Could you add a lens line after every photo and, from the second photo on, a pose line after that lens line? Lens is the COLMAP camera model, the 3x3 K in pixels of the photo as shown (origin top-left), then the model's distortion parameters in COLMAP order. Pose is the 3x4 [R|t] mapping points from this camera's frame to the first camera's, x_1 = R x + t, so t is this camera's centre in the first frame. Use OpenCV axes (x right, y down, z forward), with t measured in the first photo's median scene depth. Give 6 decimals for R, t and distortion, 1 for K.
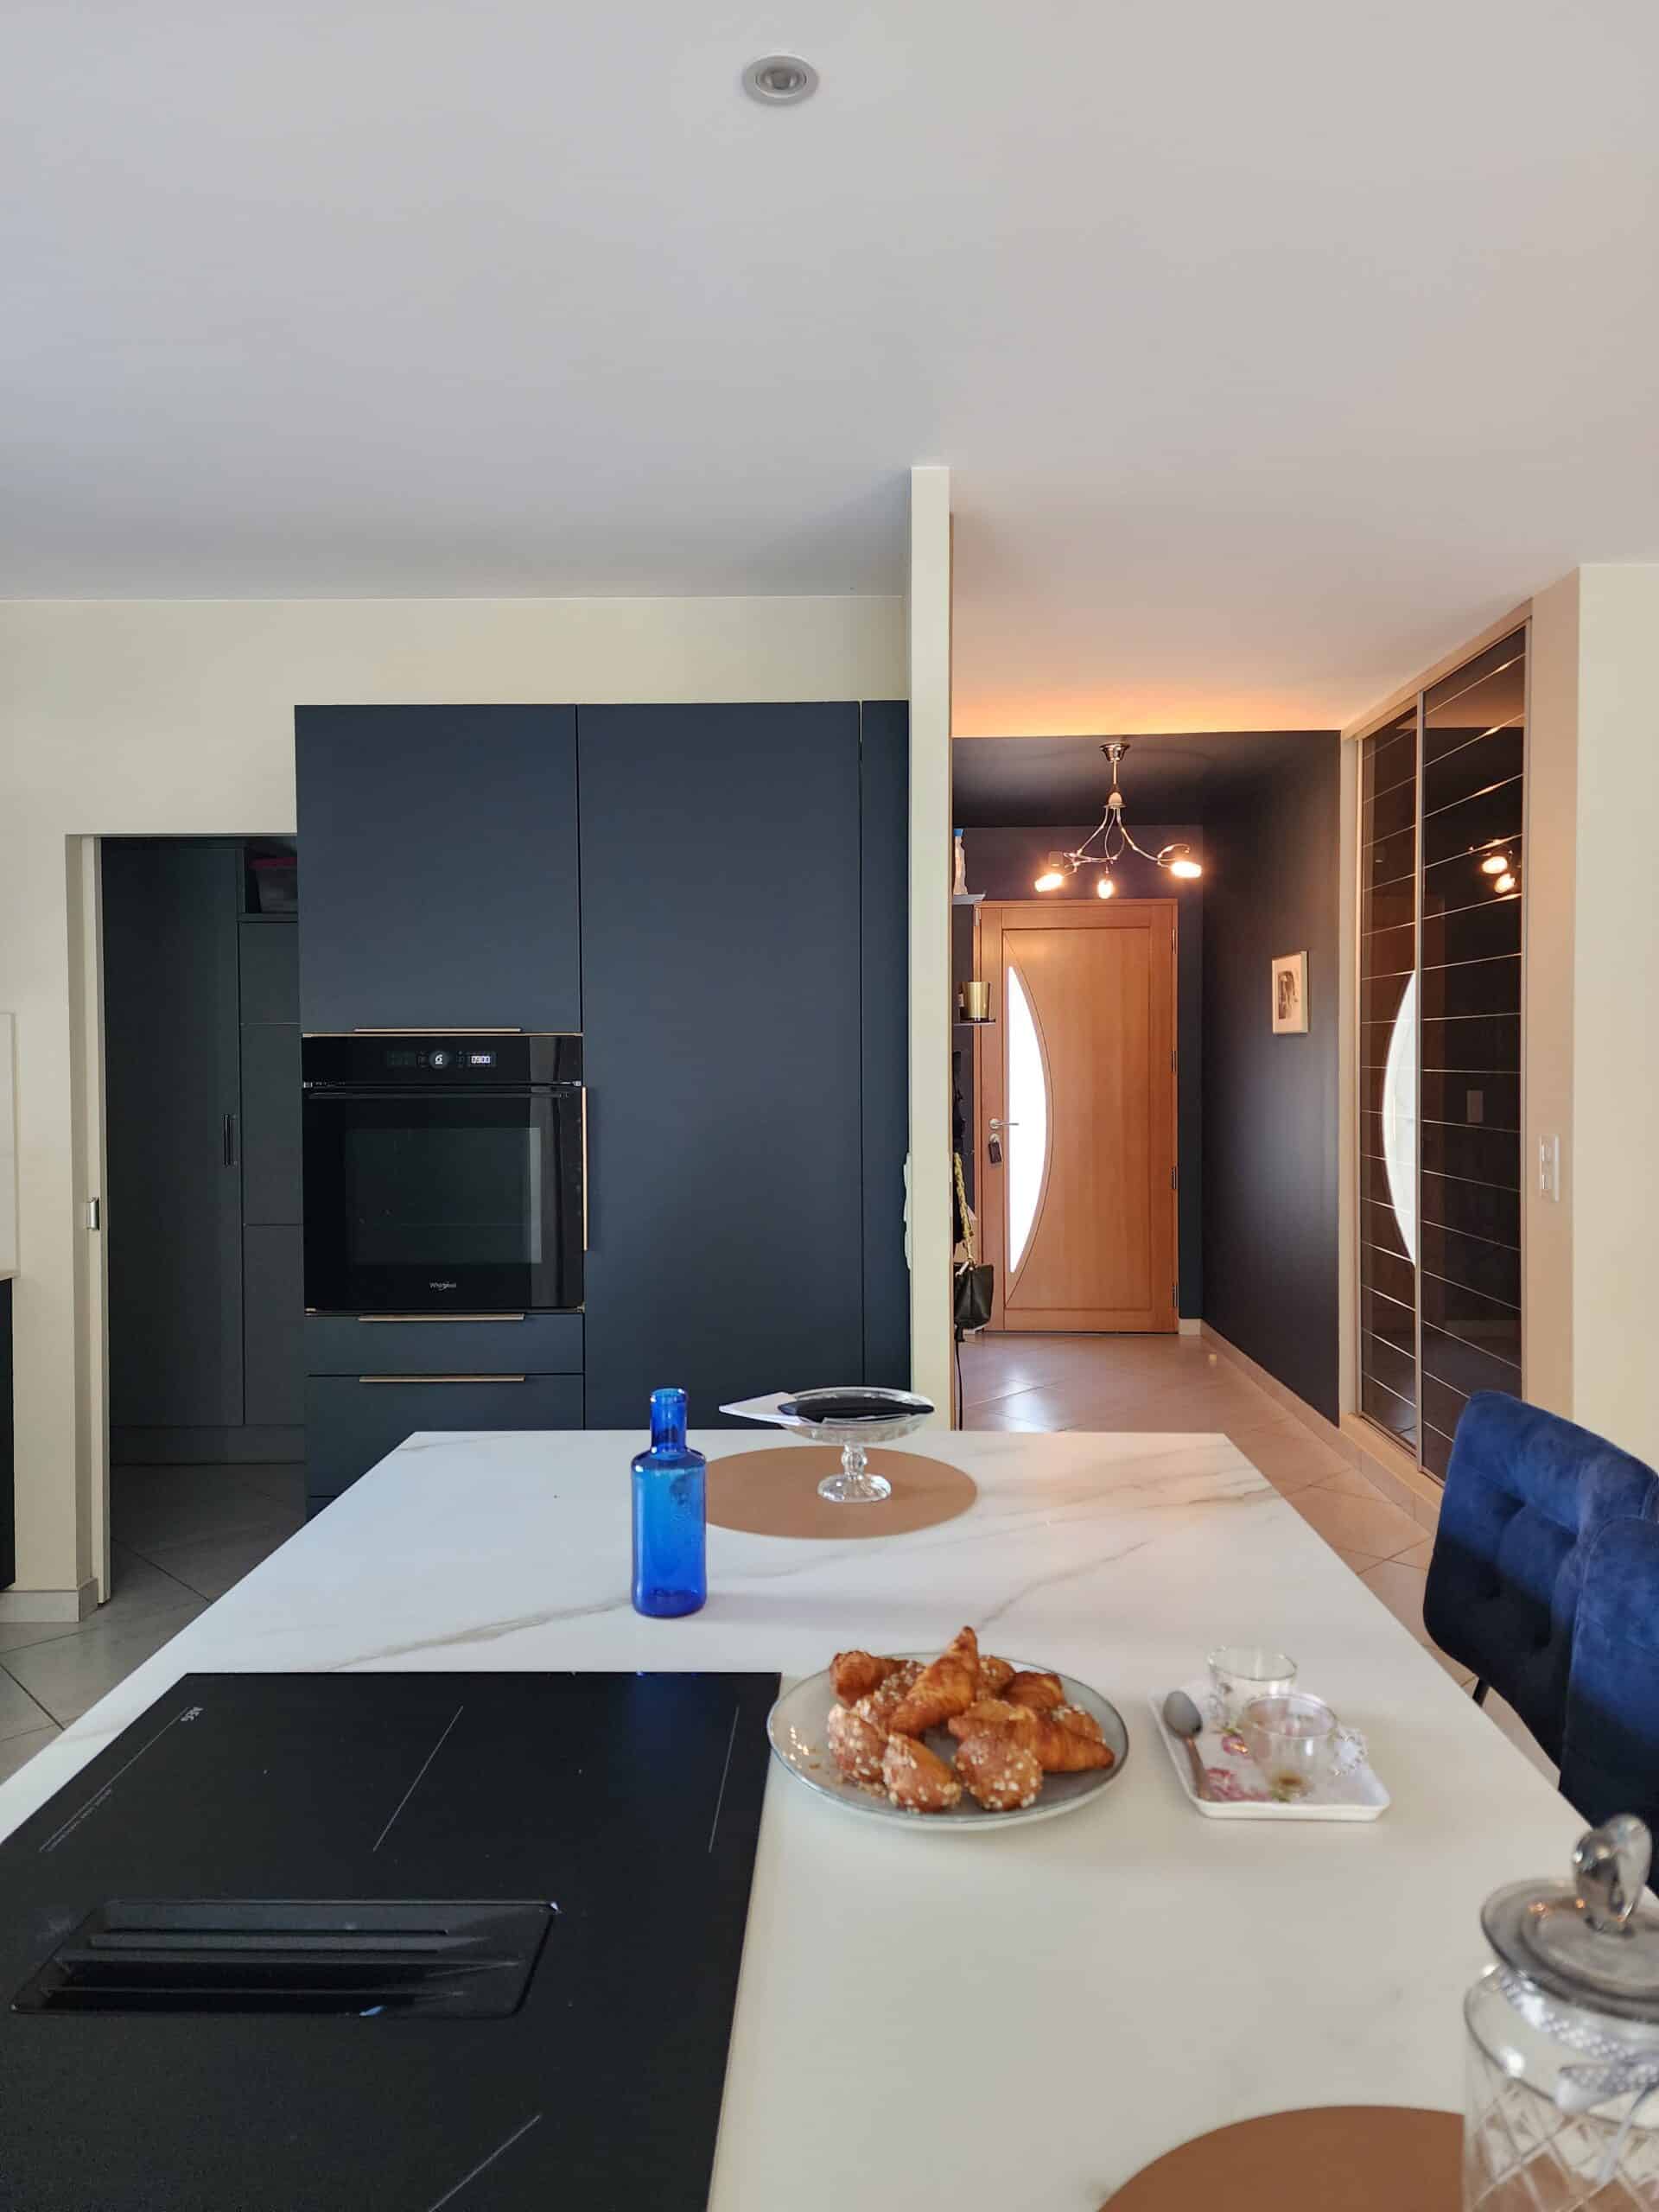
lens RADIAL K [[1456.4, 0, 823.8], [0, 1456.4, 1086.9], [0, 0, 1]] dist [0.059954, -0.041441]
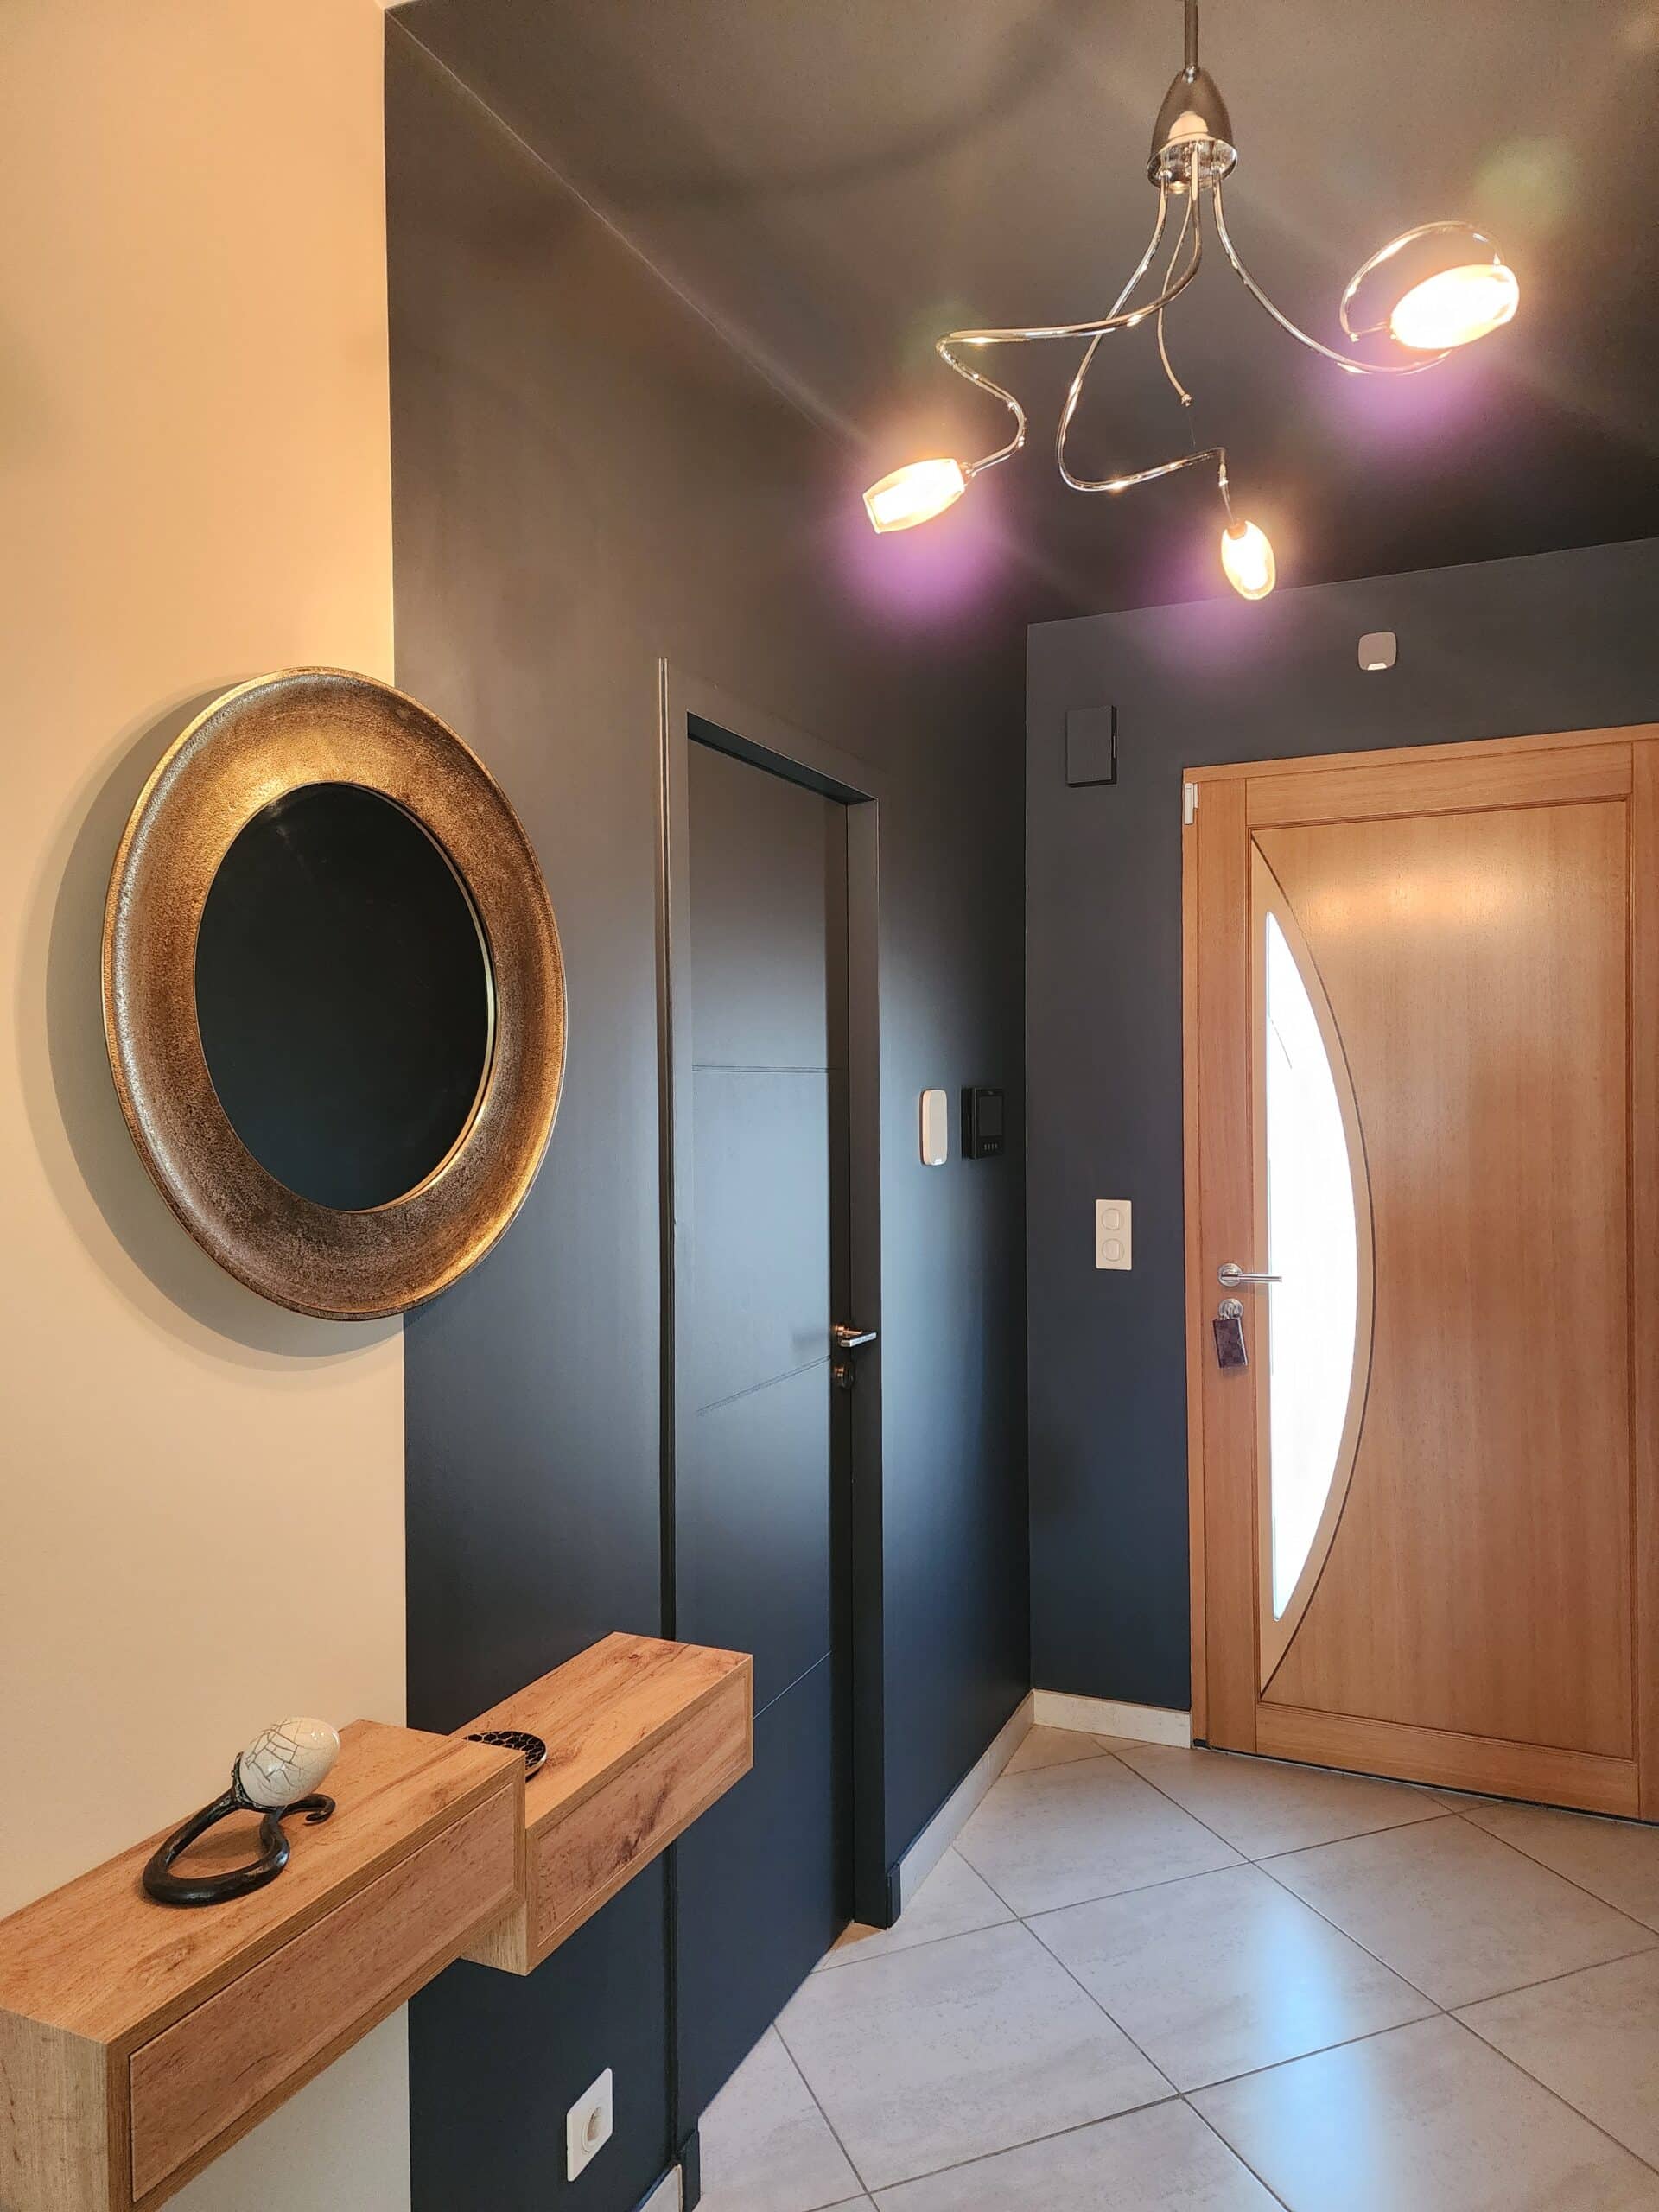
lens RADIAL K [[1456.4, 0, 843.8], [0, 1456.4, 1101.5], [0, 0, 1]] dist [0.059954, -0.041441]
pose [[0.928355, 0.005663, -0.371652, 0.242345], [-0.009485, 0.999919, -0.008457, -0.031149], [0.371574, 0.011376, 0.928333, 0.767852]]
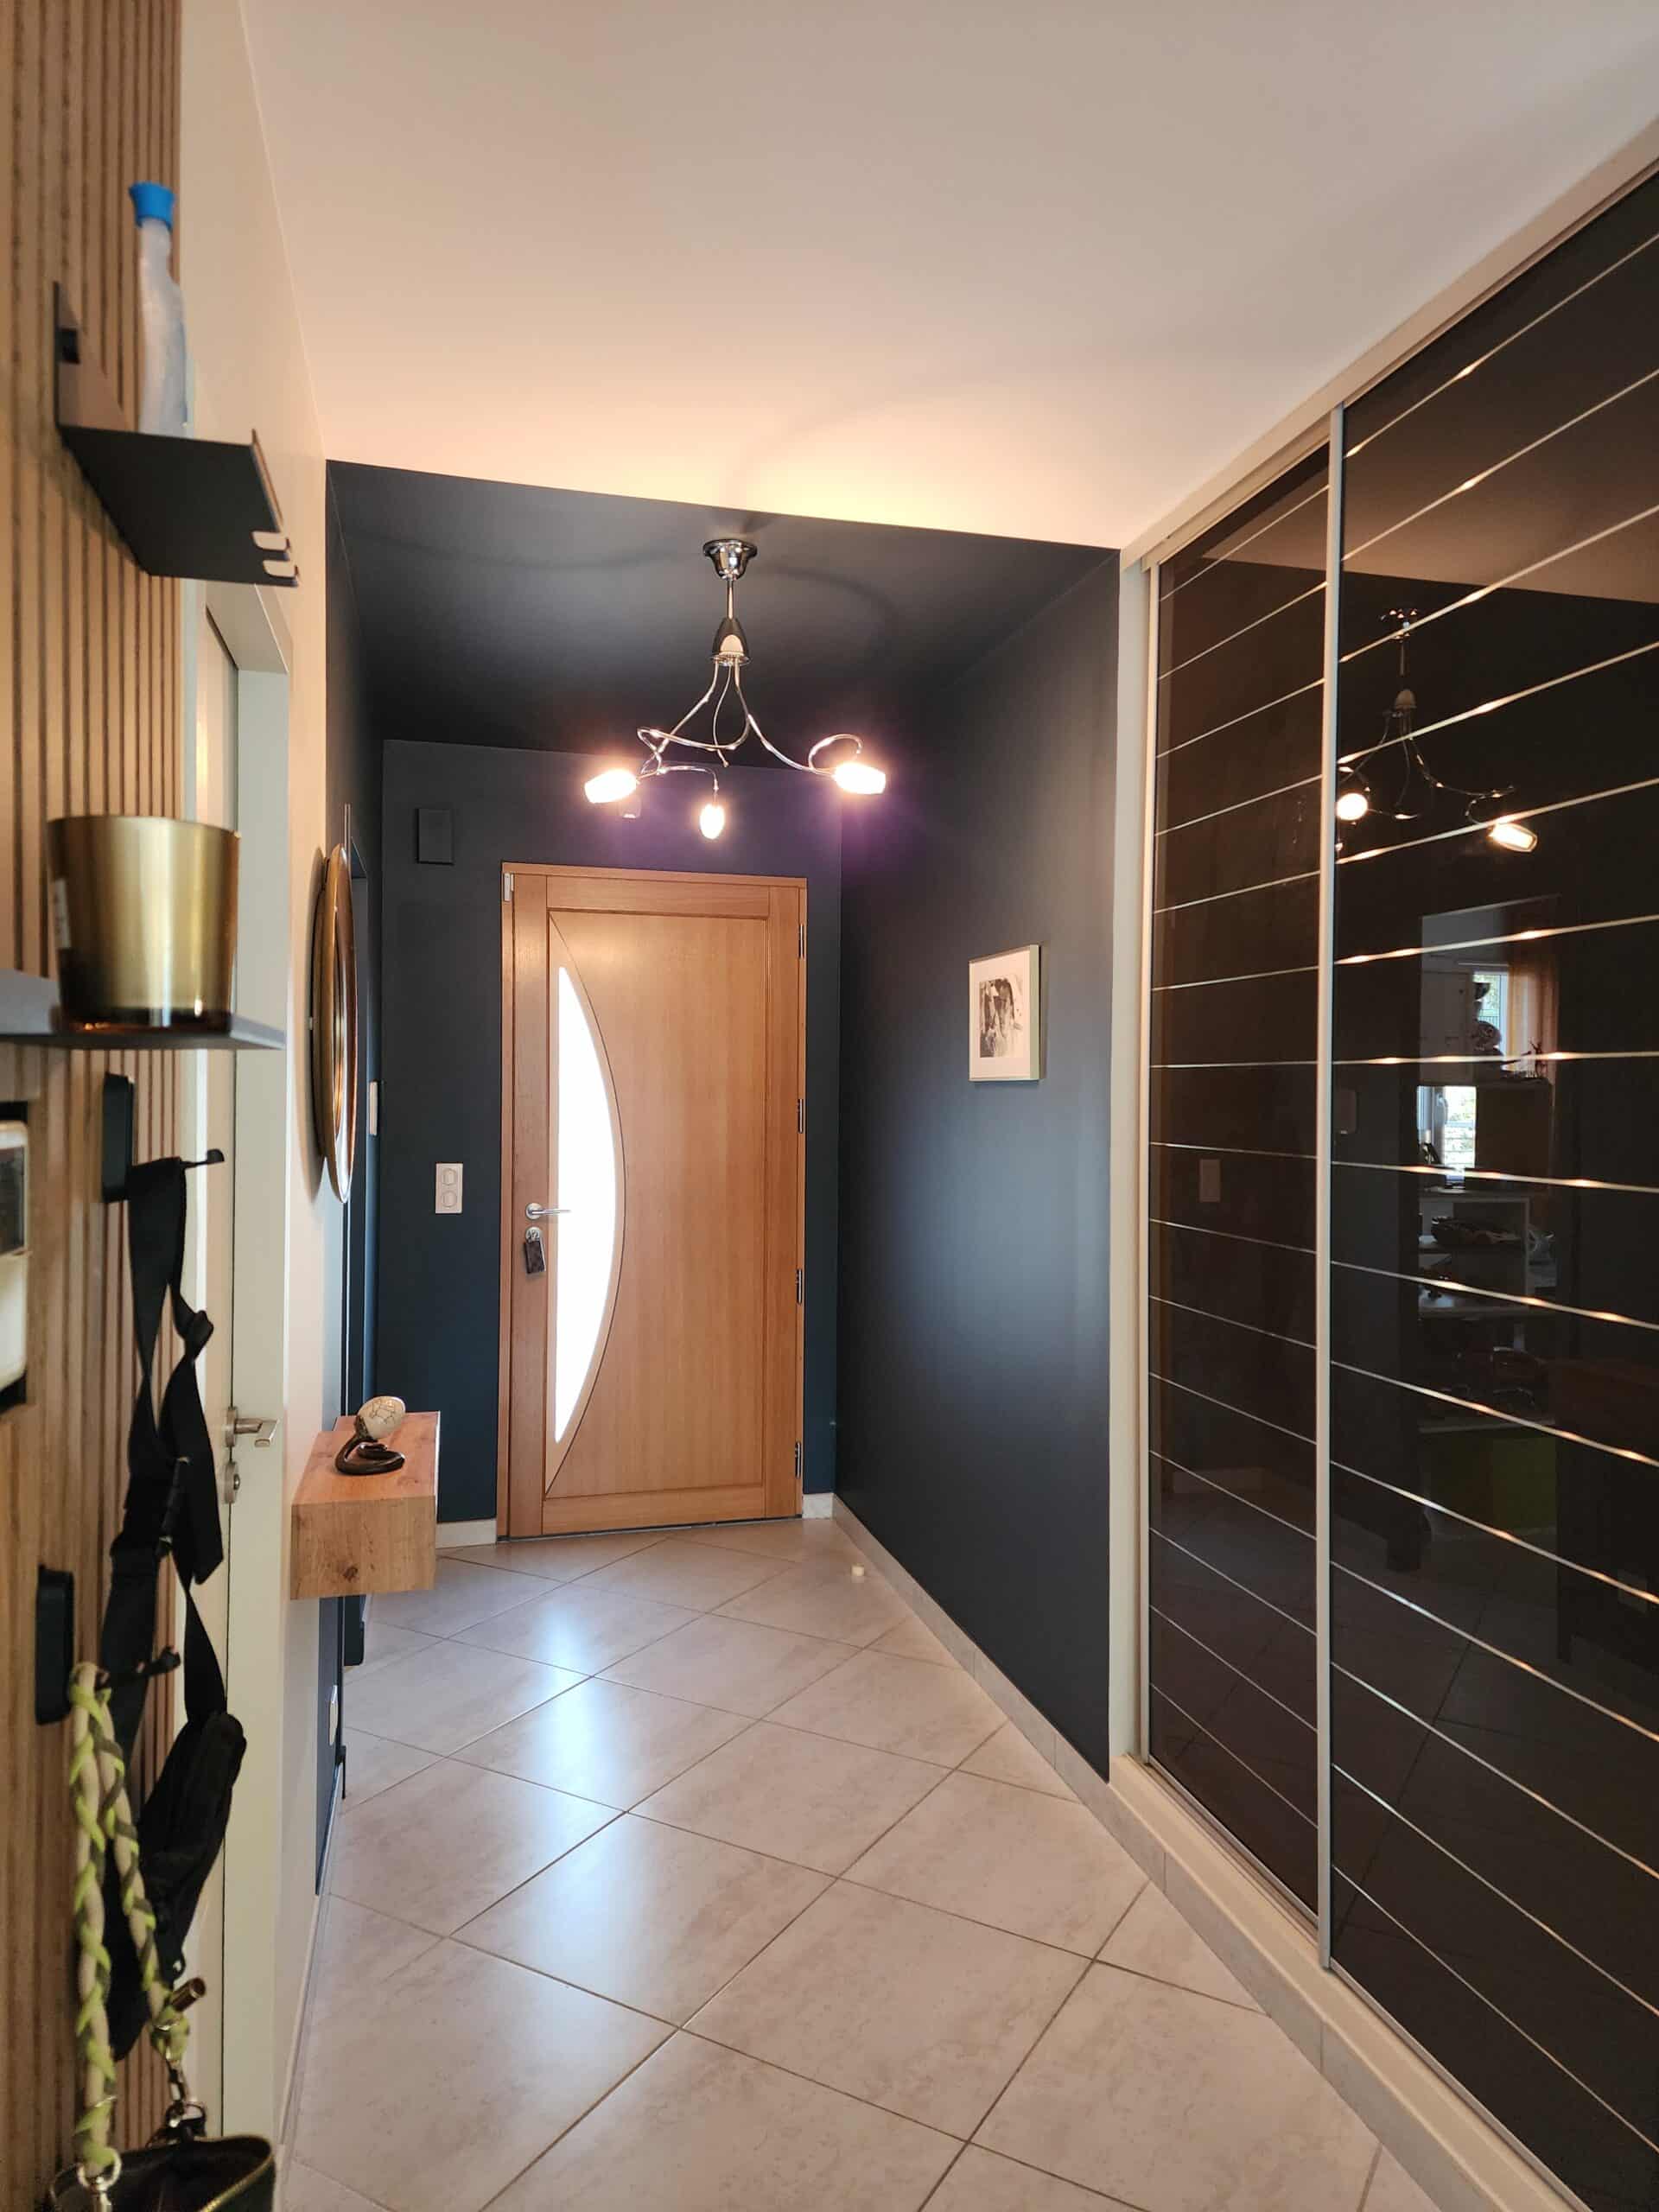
lens RADIAL K [[1456.4, 0, 829.5], [0, 1456.4, 1100.2], [0, 0, 1]] dist [0.059954, -0.041441]
pose [[0.959664, 0.013551, 0.280822, 0.085479], [-0.008326, 0.999769, -0.019792, -0.017277], [-0.281025, 0.016656, 0.959556, 0.481737]]
